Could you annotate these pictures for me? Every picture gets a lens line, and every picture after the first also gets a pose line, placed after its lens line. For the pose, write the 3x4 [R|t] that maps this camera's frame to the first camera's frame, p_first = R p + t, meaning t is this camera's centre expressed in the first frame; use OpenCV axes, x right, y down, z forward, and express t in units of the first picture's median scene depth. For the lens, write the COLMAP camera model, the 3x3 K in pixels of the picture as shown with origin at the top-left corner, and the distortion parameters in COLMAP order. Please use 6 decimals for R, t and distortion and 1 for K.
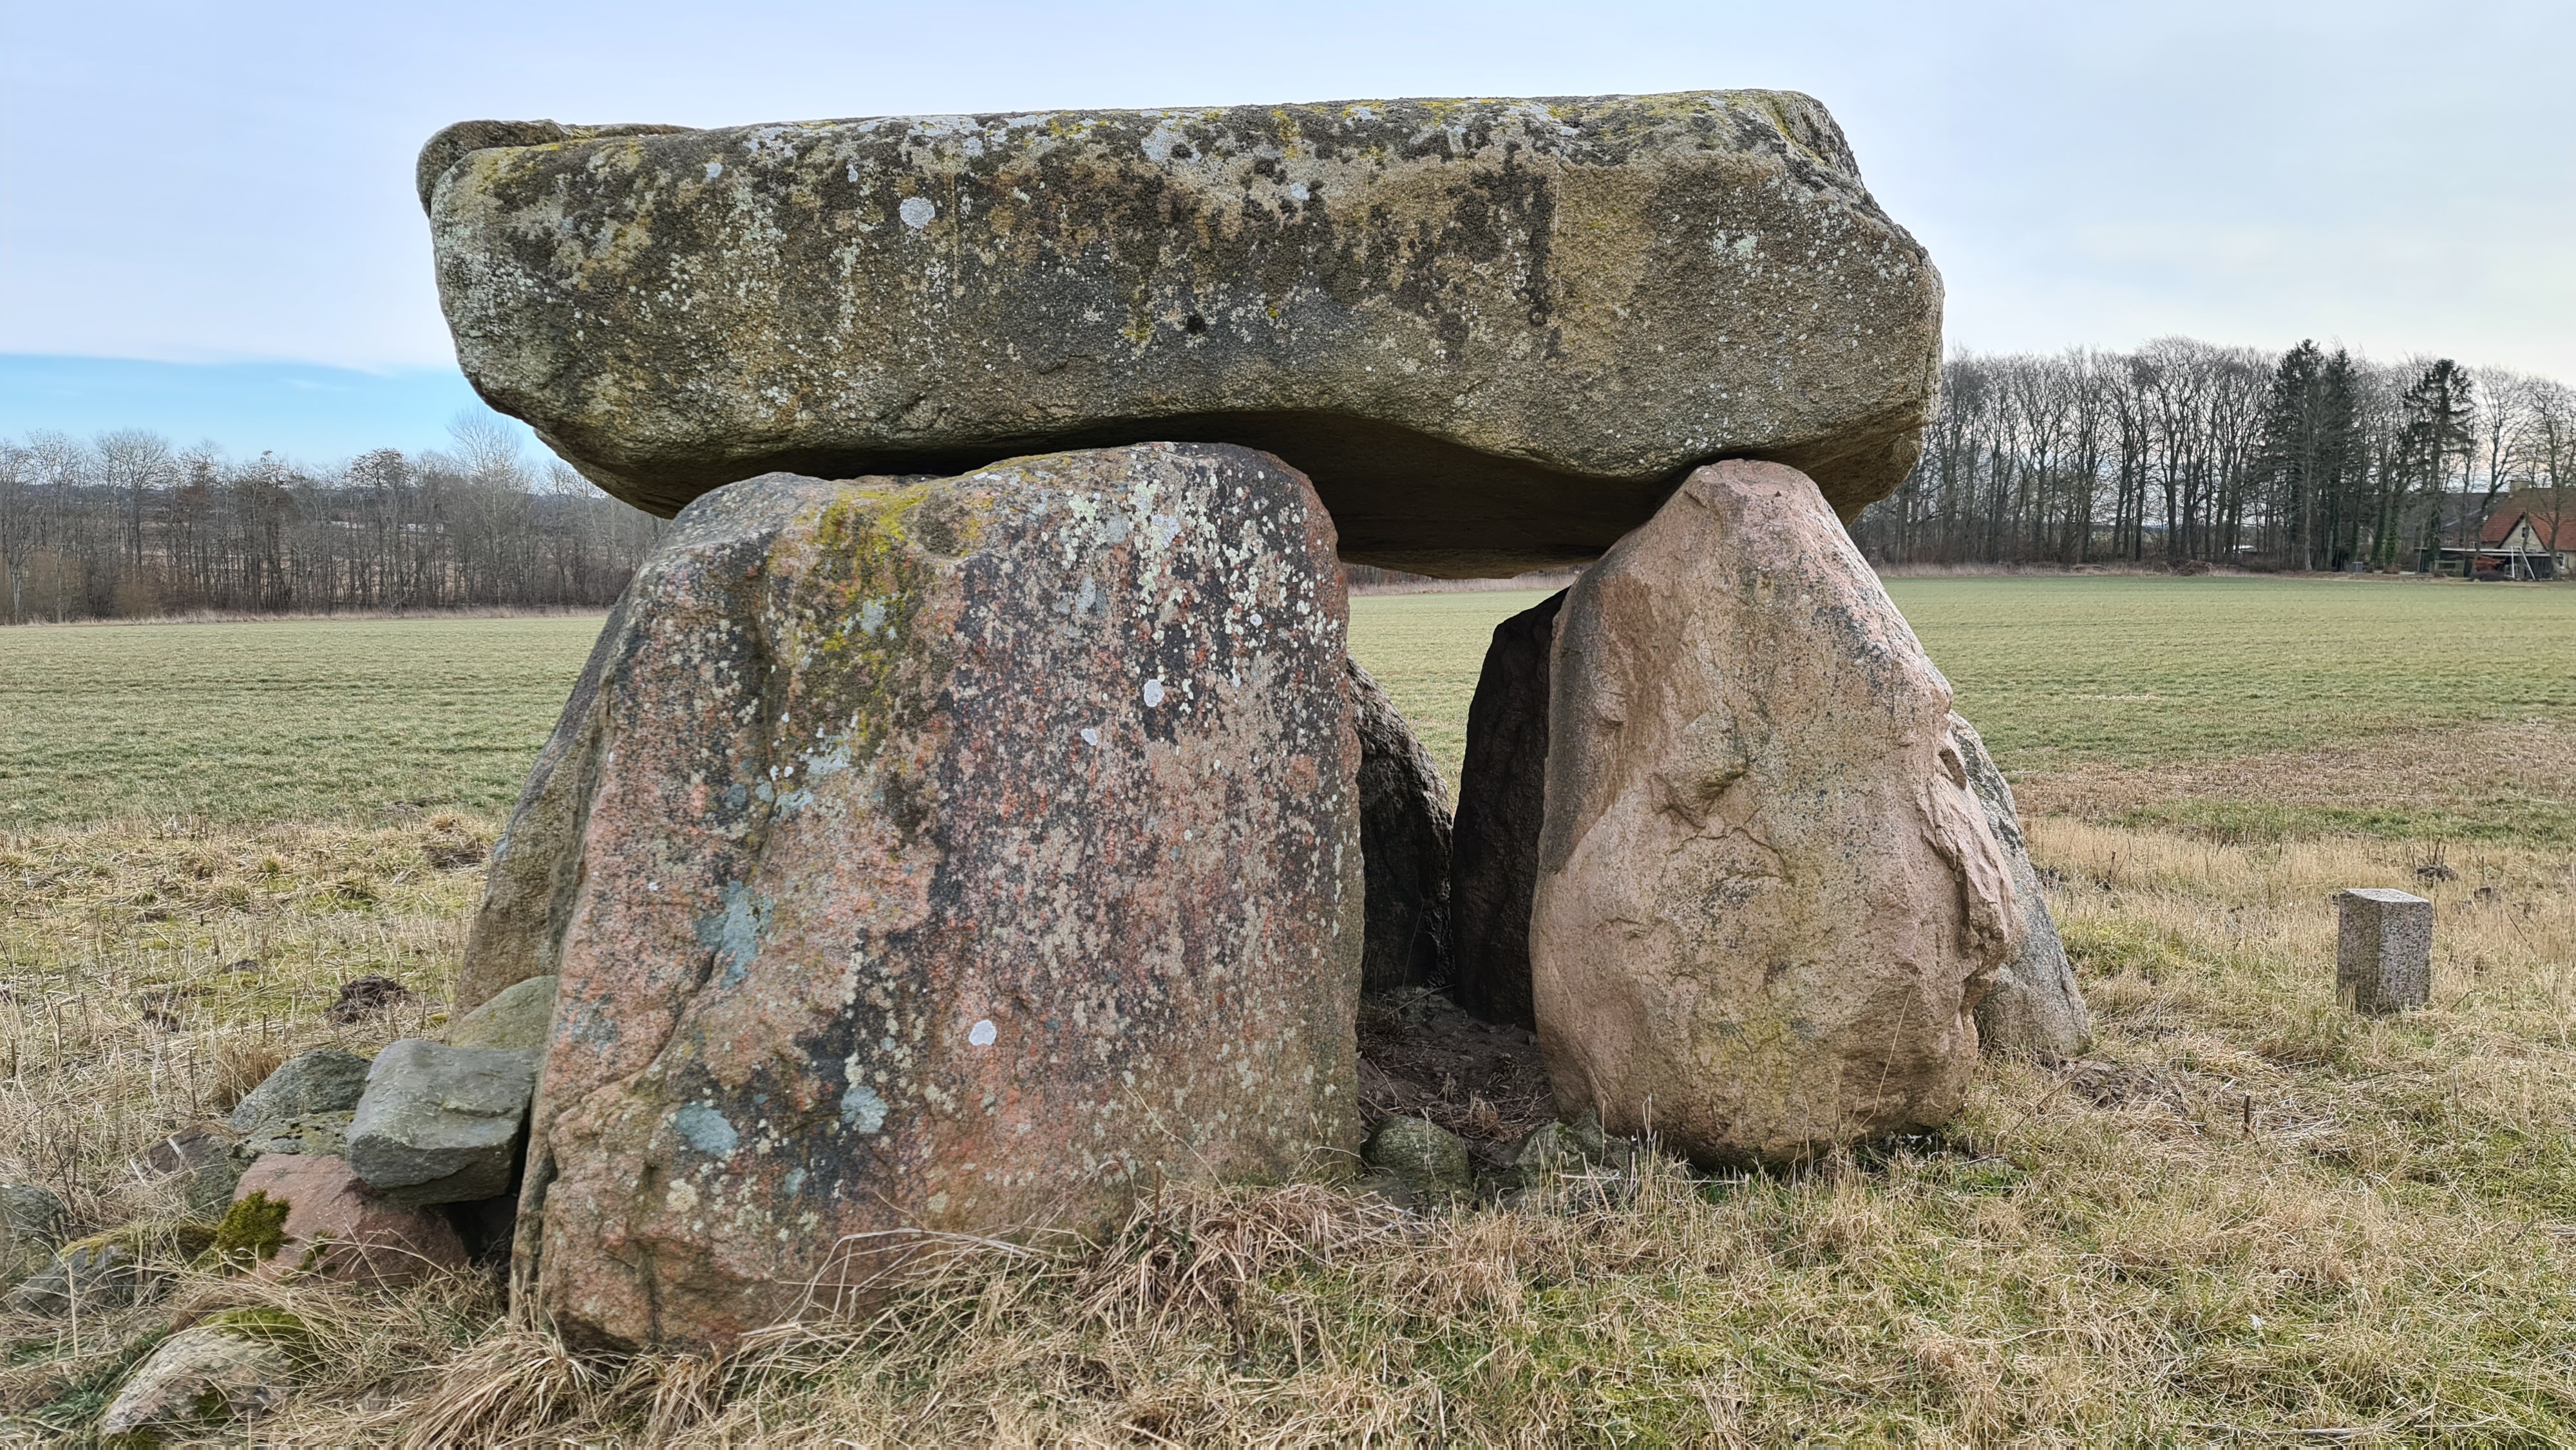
lens RADIAL K [[1856.6, 0, 1288.0], [0, 1856.6, 725.0], [0, 0, 1]] dist [0.091232, -0.049691]
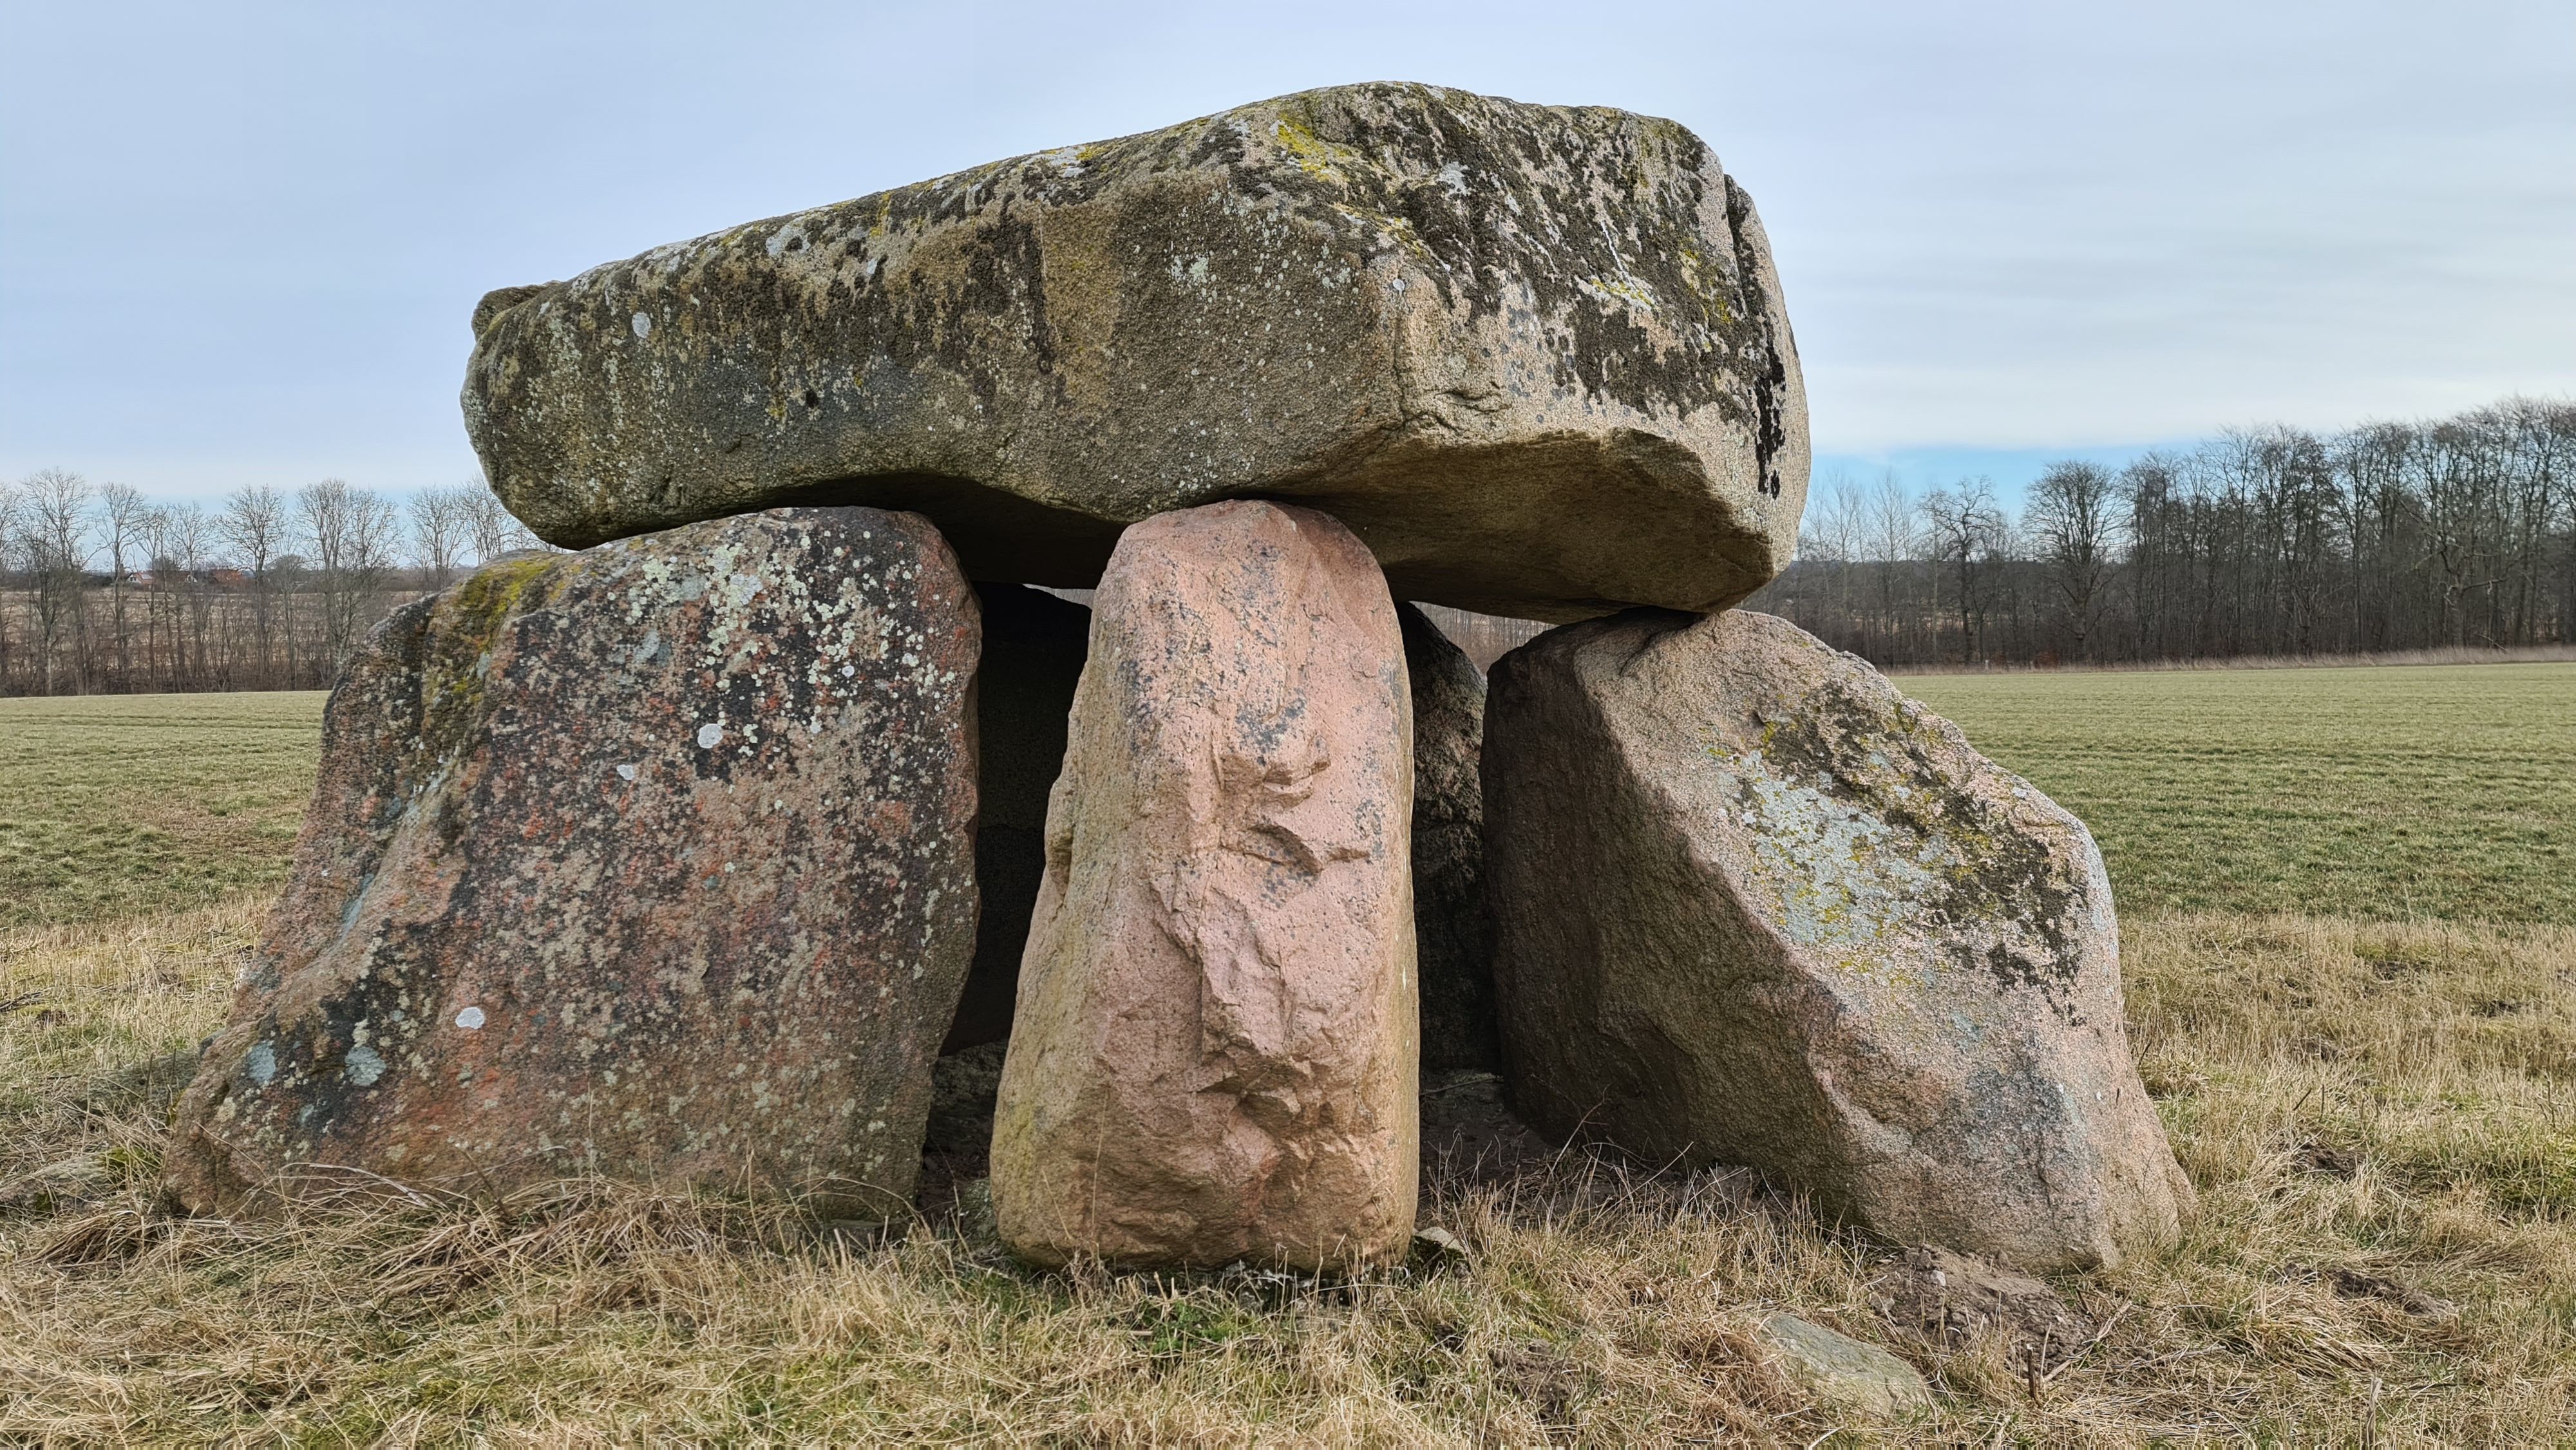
lens RADIAL K [[1856.6, 0, 1288.0], [0, 1856.6, 725.0], [0, 0, 1]] dist [0.091232, -0.049691]
pose [[0.798301, 0.023867, -0.601786, 0.844166], [-0.042775, 0.998938, -0.017125, -0.018677], [0.600738, 0.039413, 0.798474, 0.307879]]
